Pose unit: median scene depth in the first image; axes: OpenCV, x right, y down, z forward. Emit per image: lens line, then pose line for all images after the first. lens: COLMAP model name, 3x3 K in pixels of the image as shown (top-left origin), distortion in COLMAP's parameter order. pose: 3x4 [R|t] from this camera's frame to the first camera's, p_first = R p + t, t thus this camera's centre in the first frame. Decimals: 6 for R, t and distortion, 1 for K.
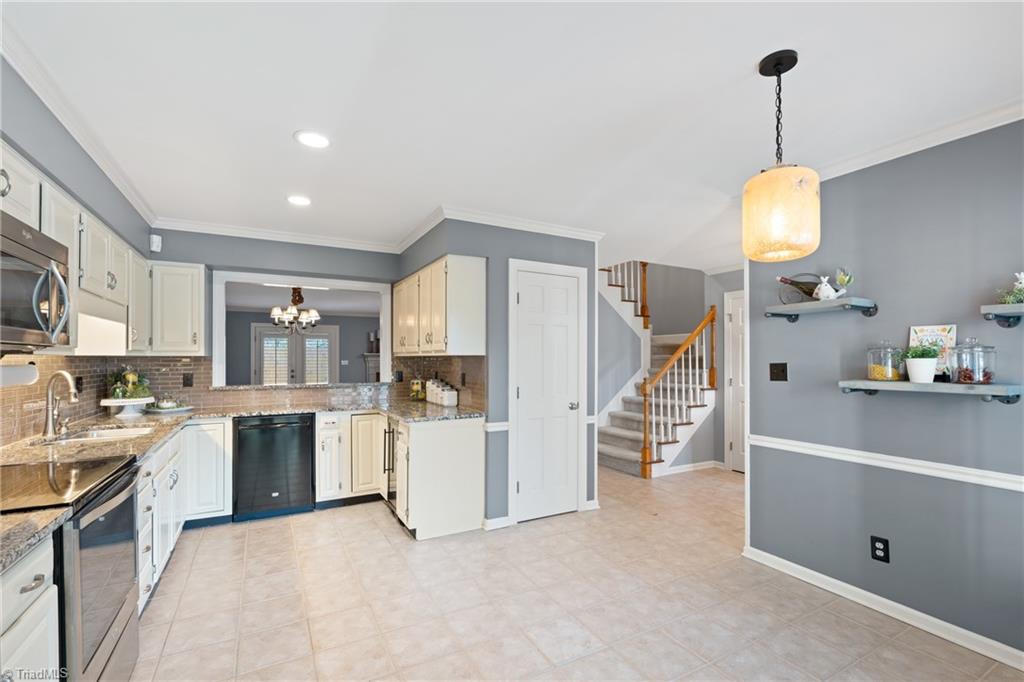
lens RADIAL K [[451.7, 0, 512.9], [0, 451.7, 355.7], [0, 0, 1]] dist [-0.002889, 0.000223]
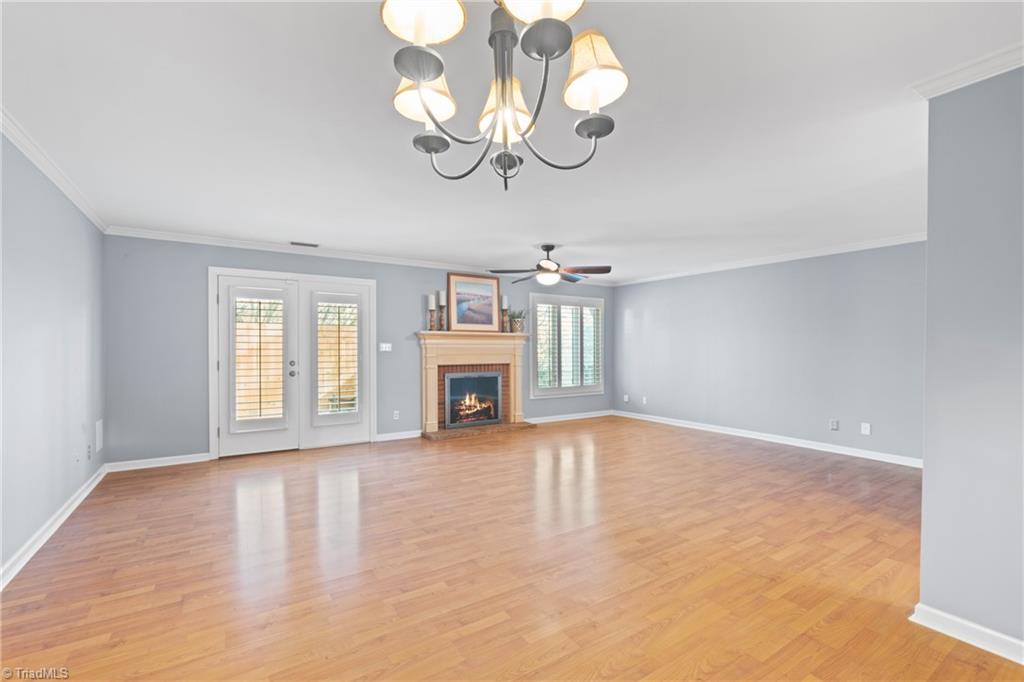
lens RADIAL K [[451.7, 0, 509.6], [0, 451.7, 347.1], [0, 0, 1]] dist [-0.002889, 0.000223]
pose [[0.997786, -0.001958, 0.066471, -0.775122], [0.001353, 0.999957, 0.009147, 0.030874], [-0.066486, -0.009037, 0.997746, 1.318705]]
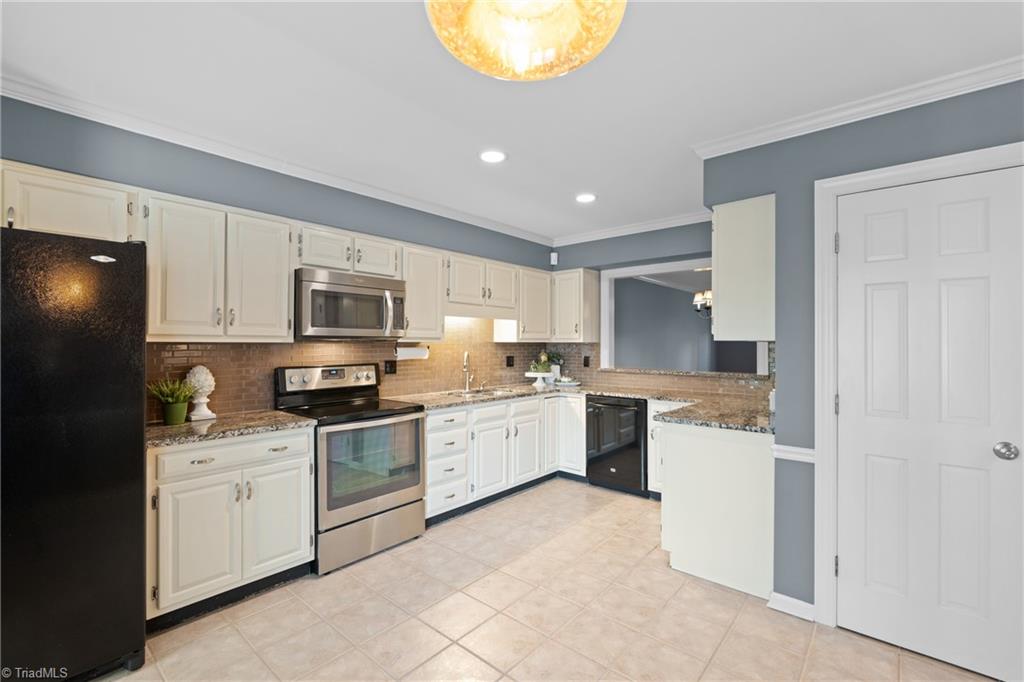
lens RADIAL K [[451.7, 0, 510.1], [0, 451.7, 339.0], [0, 0, 1]] dist [-0.002889, 0.000223]
pose [[0.345453, -0.008254, -0.938400, 0.421608], [0.002309, 0.999966, -0.007946, 0.001062], [0.938433, 0.000578, 0.345460, 0.407883]]
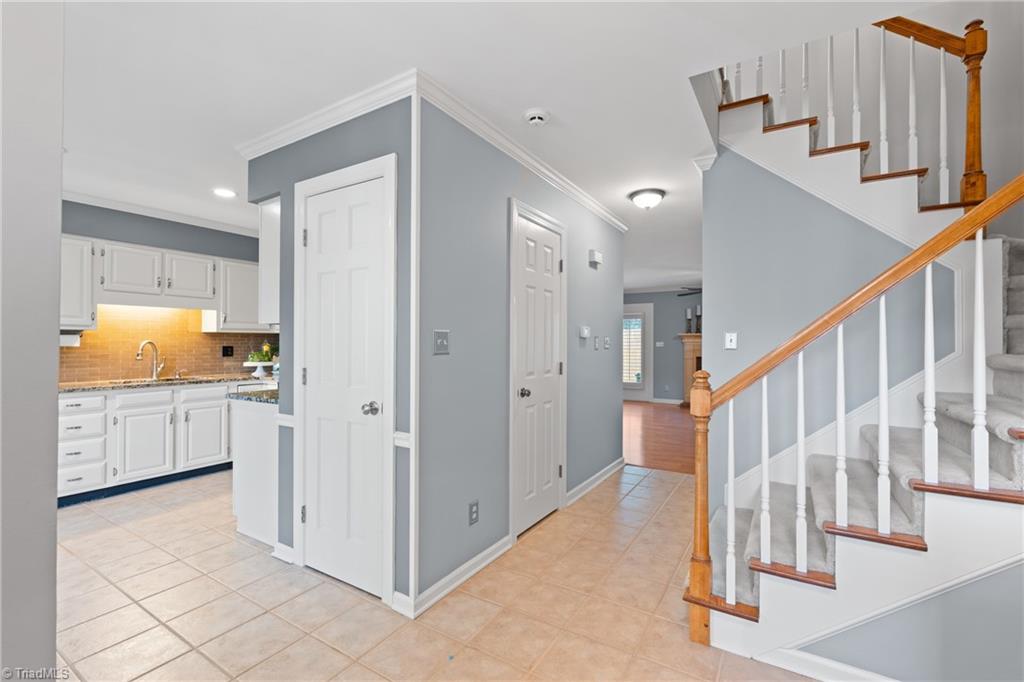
lens RADIAL K [[451.7, 0, 510.5], [0, 451.7, 343.7], [0, 0, 1]] dist [-0.002889, 0.000223]
pose [[0.484168, 0.000066, -0.874975, 0.773313], [0.003227, 0.999993, 0.001861, 0.033397], [0.874969, -0.003725, 0.484165, 0.960019]]
